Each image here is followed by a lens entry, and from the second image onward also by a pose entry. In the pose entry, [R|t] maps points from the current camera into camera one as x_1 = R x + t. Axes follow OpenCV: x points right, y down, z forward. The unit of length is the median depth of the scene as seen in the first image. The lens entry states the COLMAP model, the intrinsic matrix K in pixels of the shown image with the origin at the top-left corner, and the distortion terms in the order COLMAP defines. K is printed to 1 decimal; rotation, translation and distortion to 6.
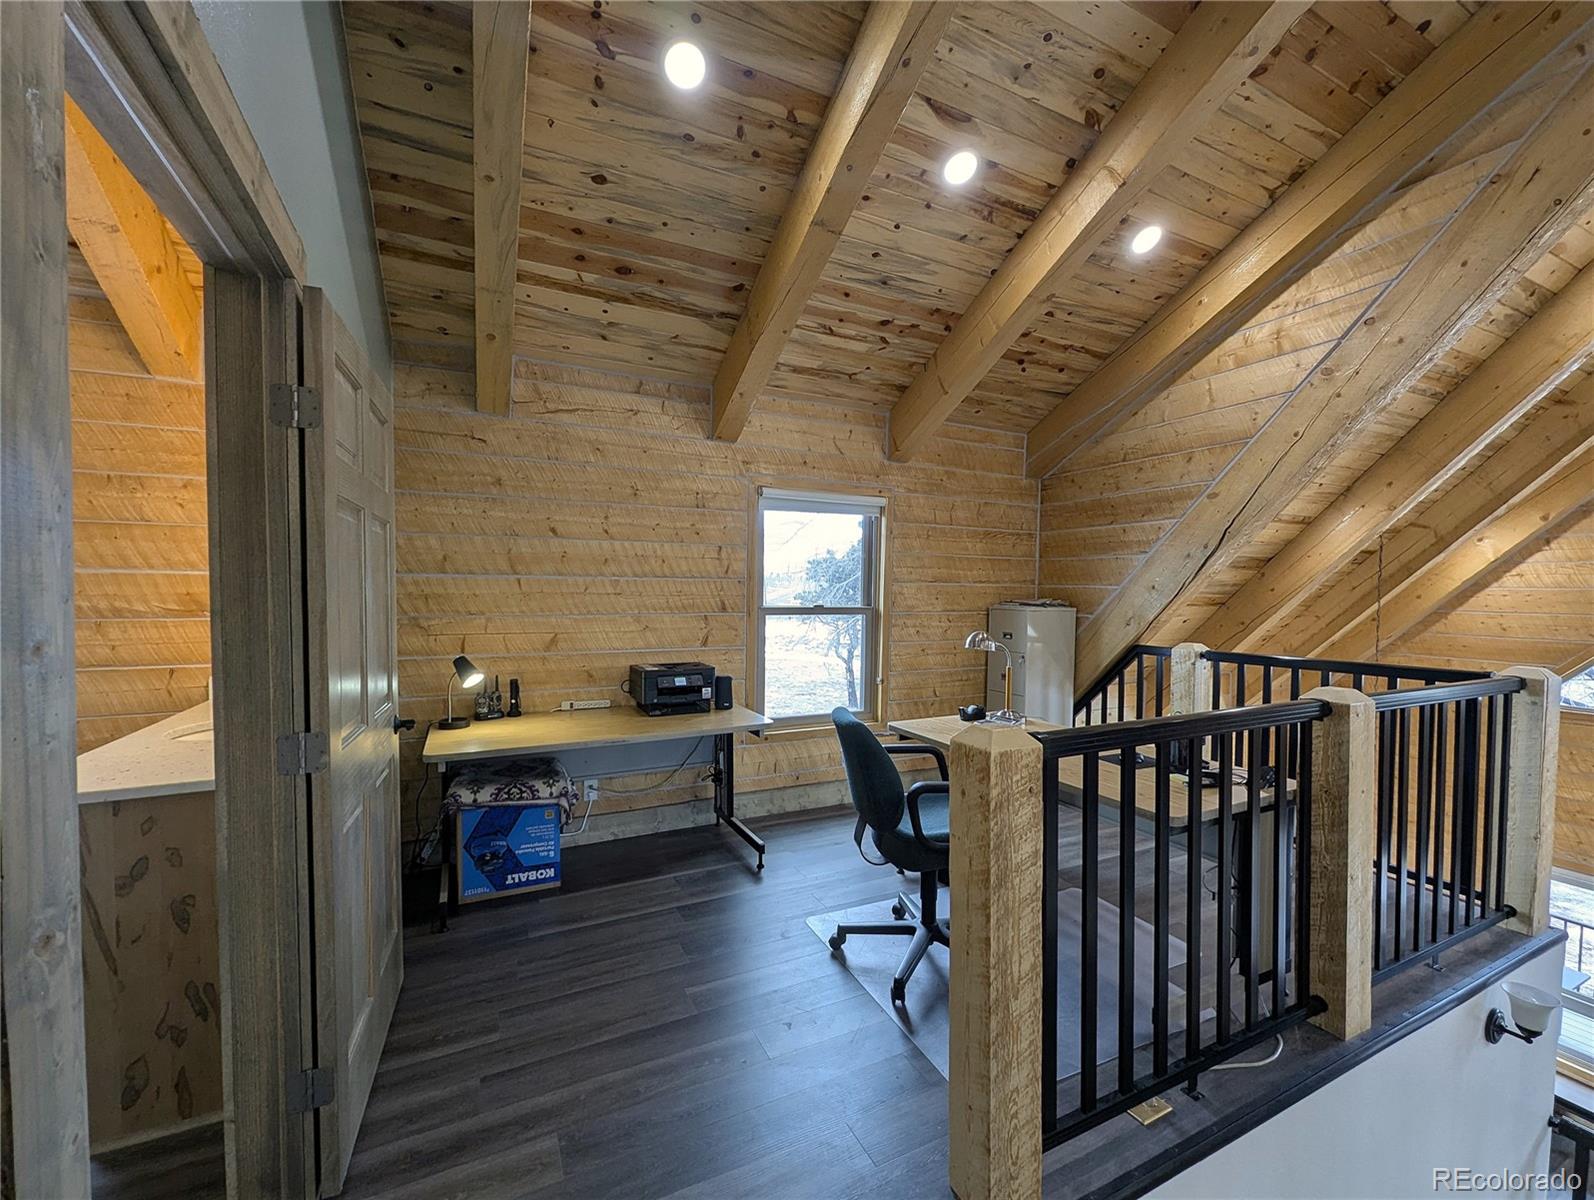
lens RADIAL K [[657.9, 0, 800.7], [0, 657.9, 611.8], [0, 0, 1]] dist [-0.002638, -0.000505]
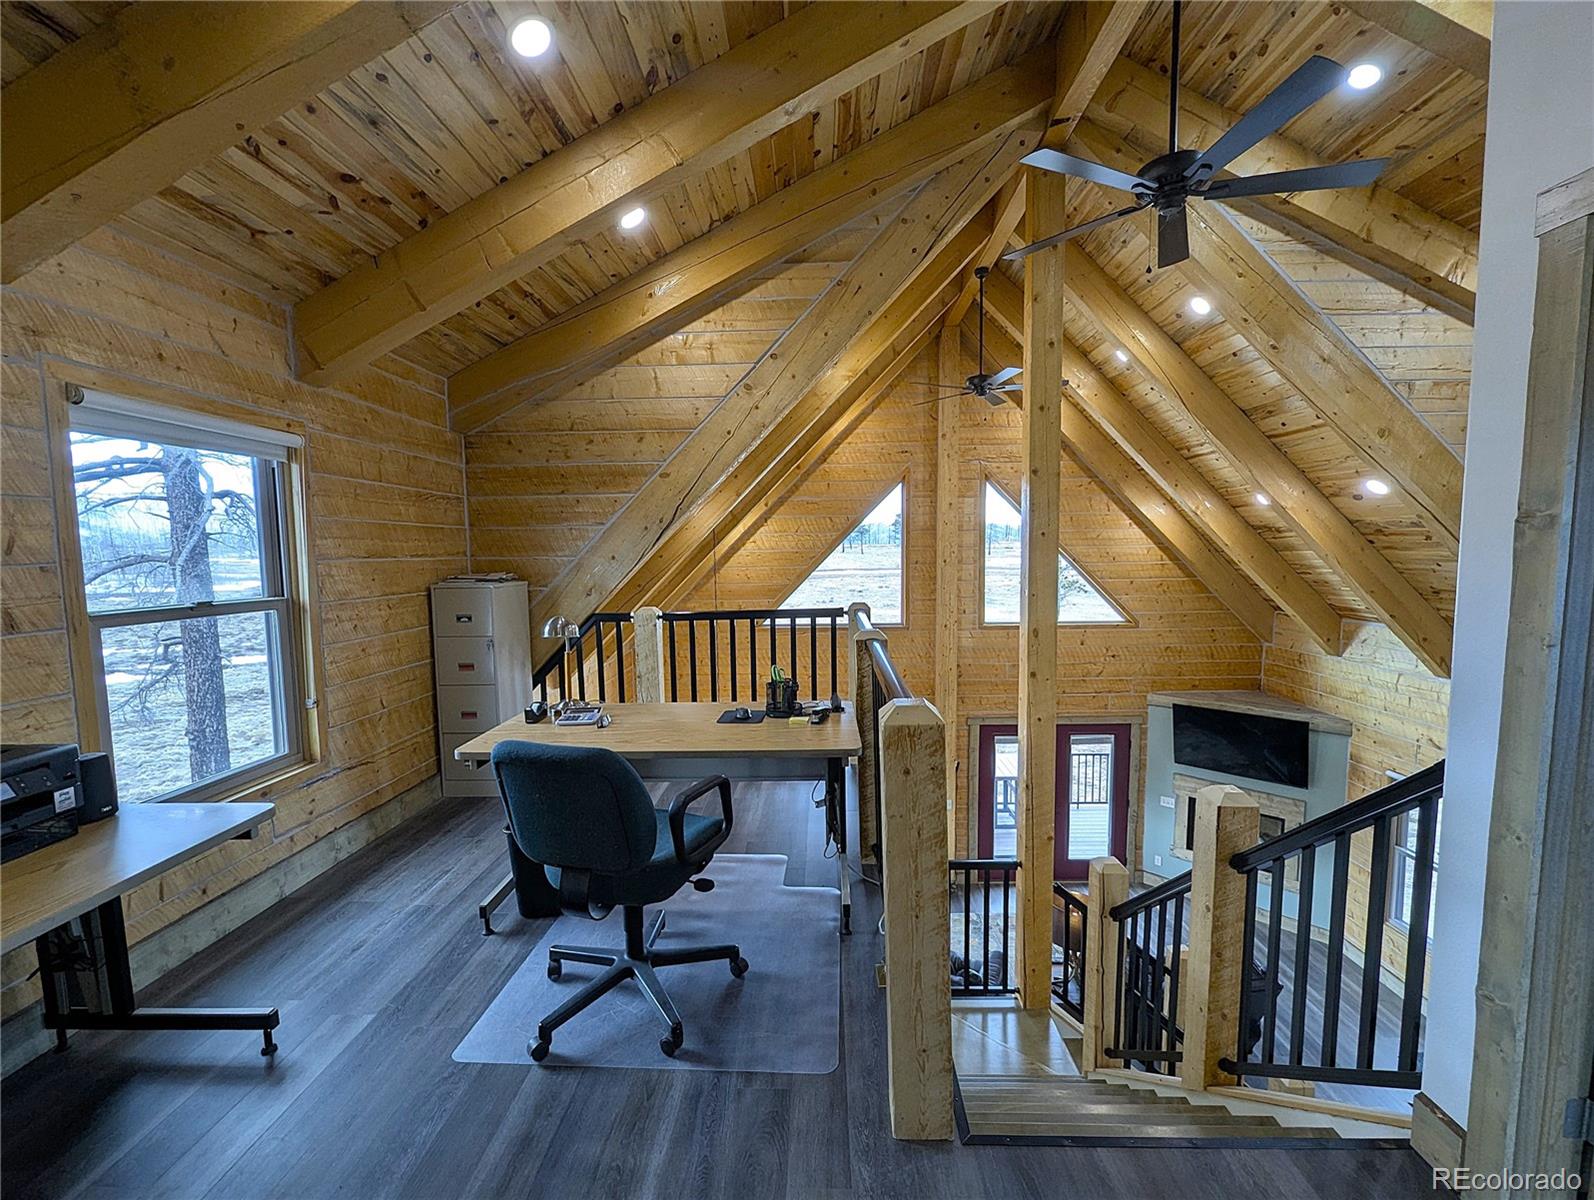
lens RADIAL K [[664.4, 0, 802.9], [0, 664.4, 610.4], [0, 0, 1]] dist [-0.000466, -0.000637]
pose [[0.466188, -0.097069, 0.879344, -0.261710], [0.049525, 0.995267, 0.083610, -0.026775], [-0.883299, 0.004571, 0.468789, 0.234736]]
